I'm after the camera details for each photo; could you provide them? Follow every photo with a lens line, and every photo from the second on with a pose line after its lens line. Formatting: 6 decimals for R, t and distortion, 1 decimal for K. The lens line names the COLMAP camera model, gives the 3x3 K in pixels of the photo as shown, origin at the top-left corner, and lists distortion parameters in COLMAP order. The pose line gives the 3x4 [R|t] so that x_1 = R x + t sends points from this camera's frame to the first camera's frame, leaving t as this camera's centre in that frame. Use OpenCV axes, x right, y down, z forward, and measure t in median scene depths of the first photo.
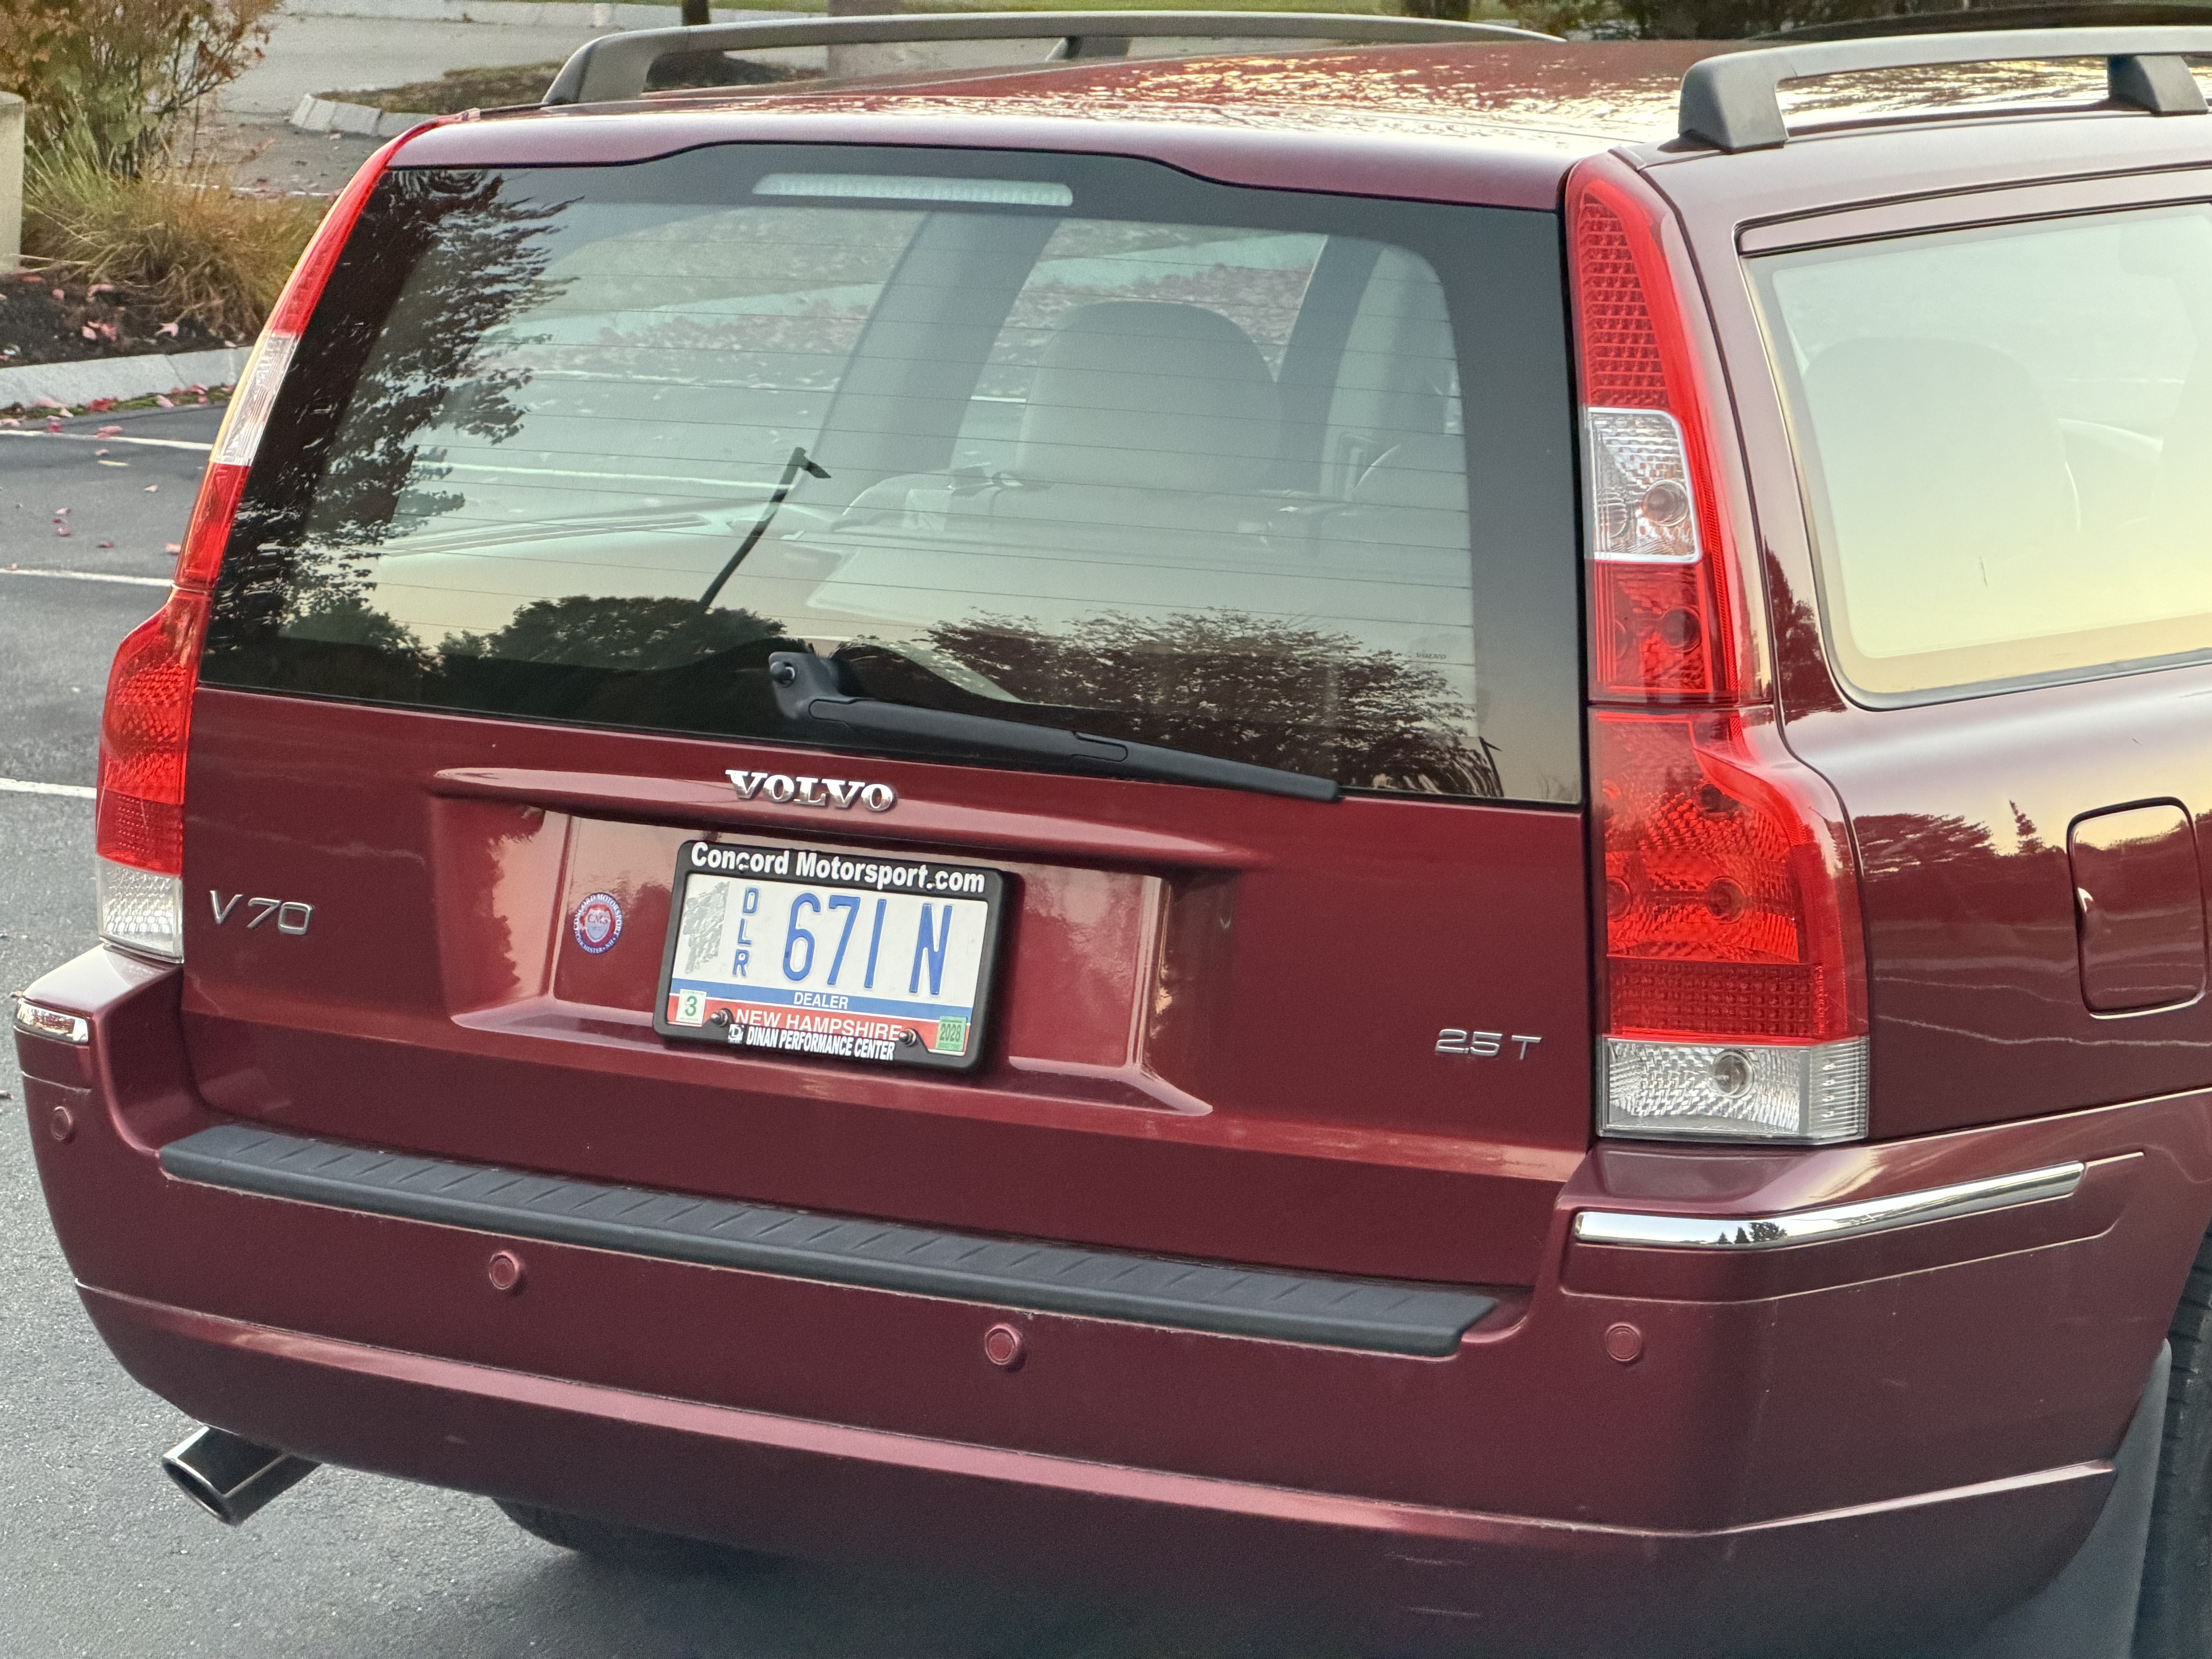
lens RADIAL K [[6635.2, 0, 1106.0], [0, 6635.2, 829.5], [0, 0, 1]] dist [0.193860, 0.290979]
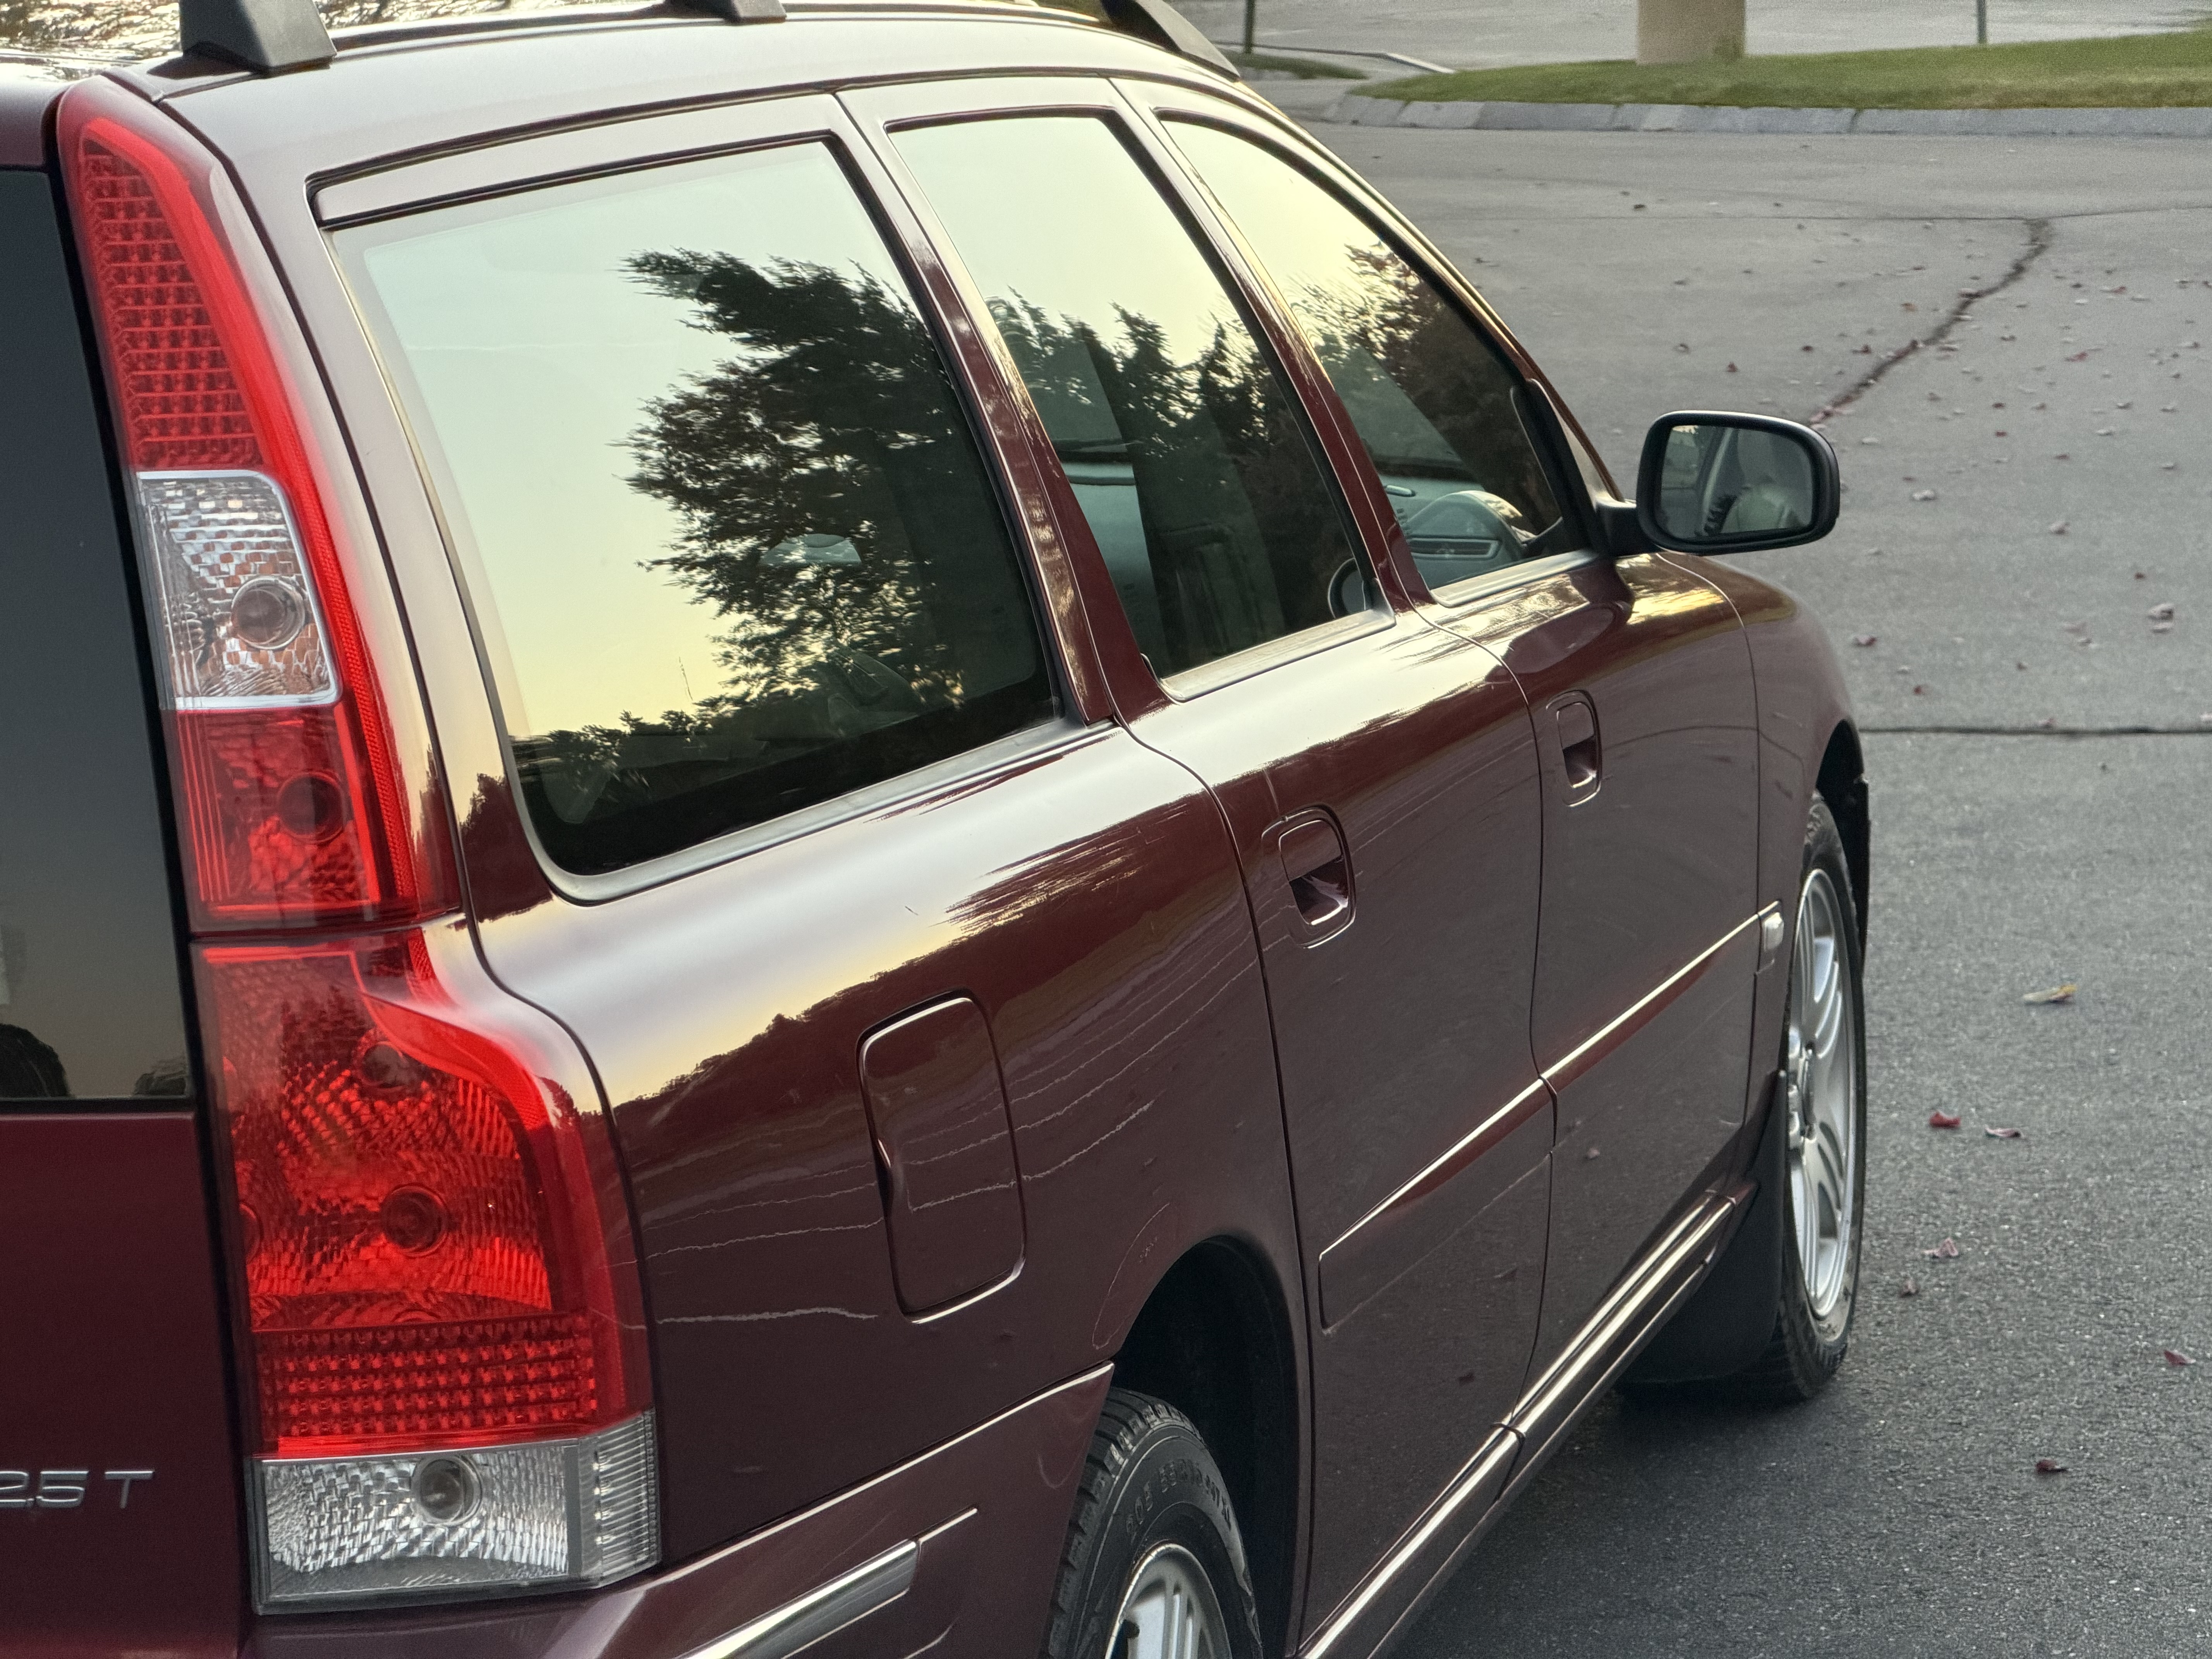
lens RADIAL K [[6635.2, 0, 1106.0], [0, 6635.2, 829.5], [0, 0, 1]] dist [0.193860, 0.290979]
pose [[0.946480, -0.081636, 0.312267, -0.039710], [0.083476, 0.996482, 0.007495, -0.025133], [-0.311780, 0.018973, 0.949965, 0.347043]]
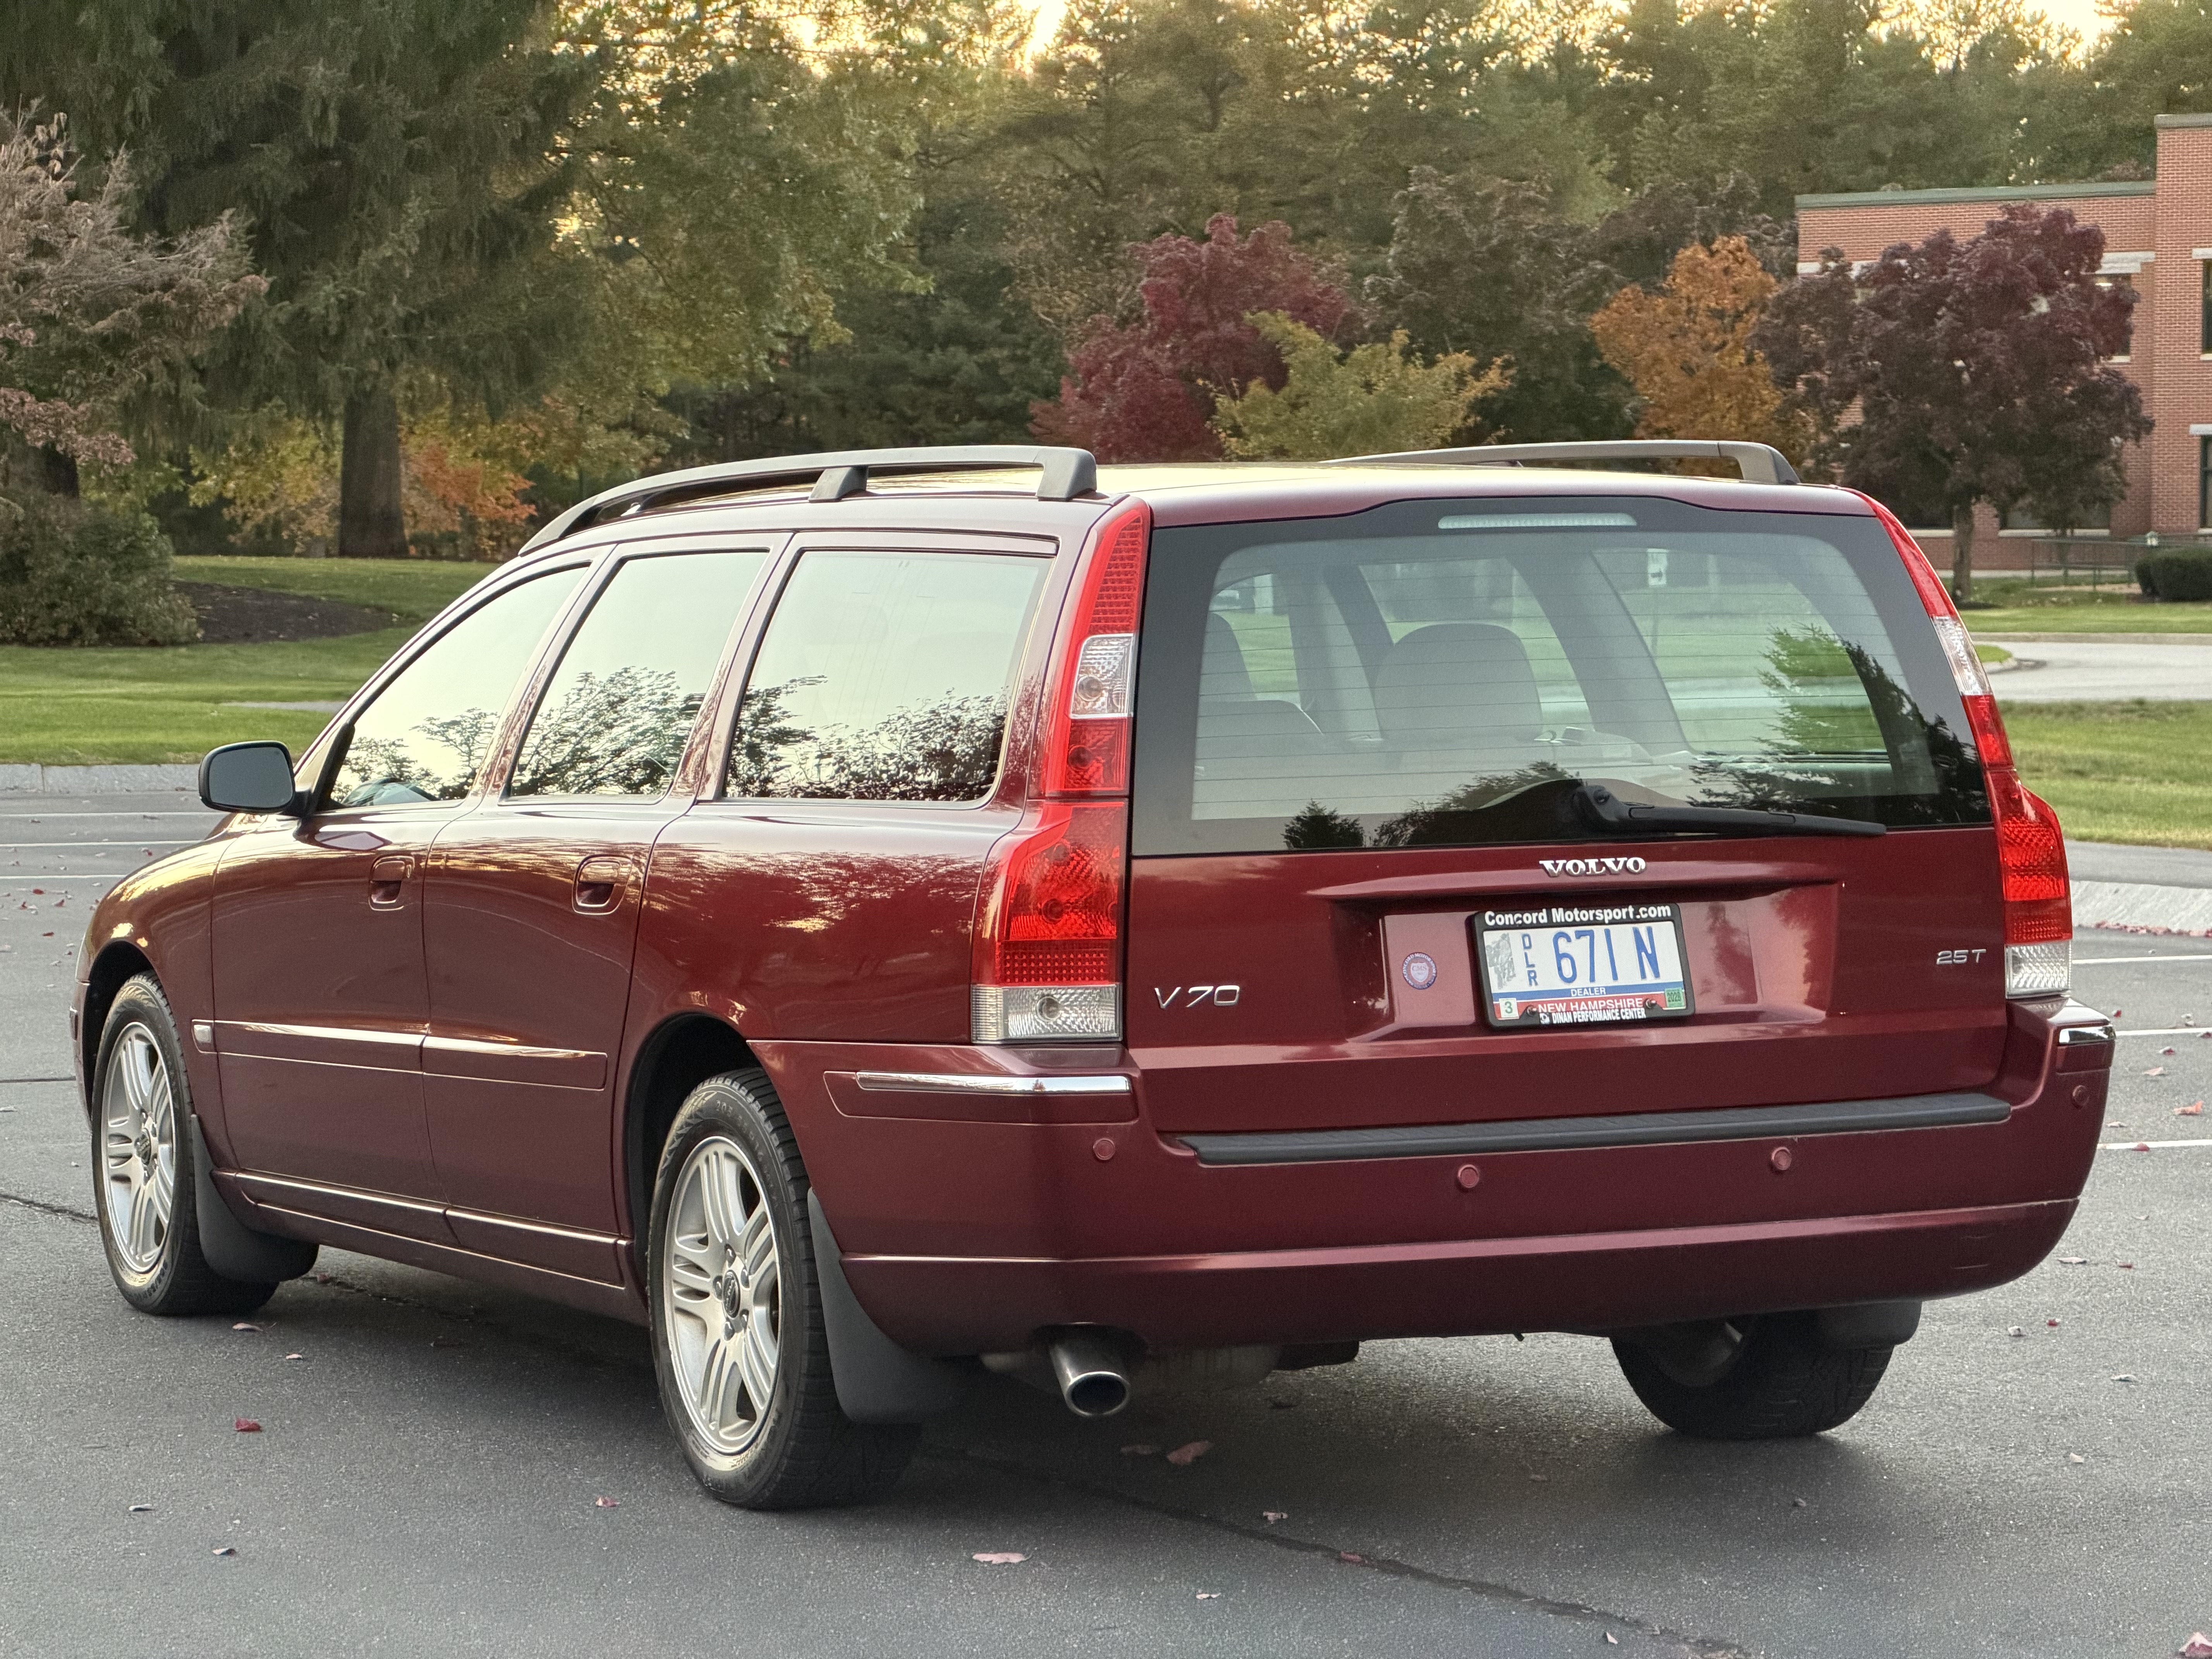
lens RADIAL K [[6539.6, 0, 1078.0], [0, 6539.6, 822.1], [0, 0, 1]] dist [0.169604, 0.452771]
pose [[0.526227, -0.051691, 0.848771, -1.552056], [0.133305, 0.990824, -0.022305, 0.002663], [-0.839830, 0.124883, 0.528289, 0.217824]]
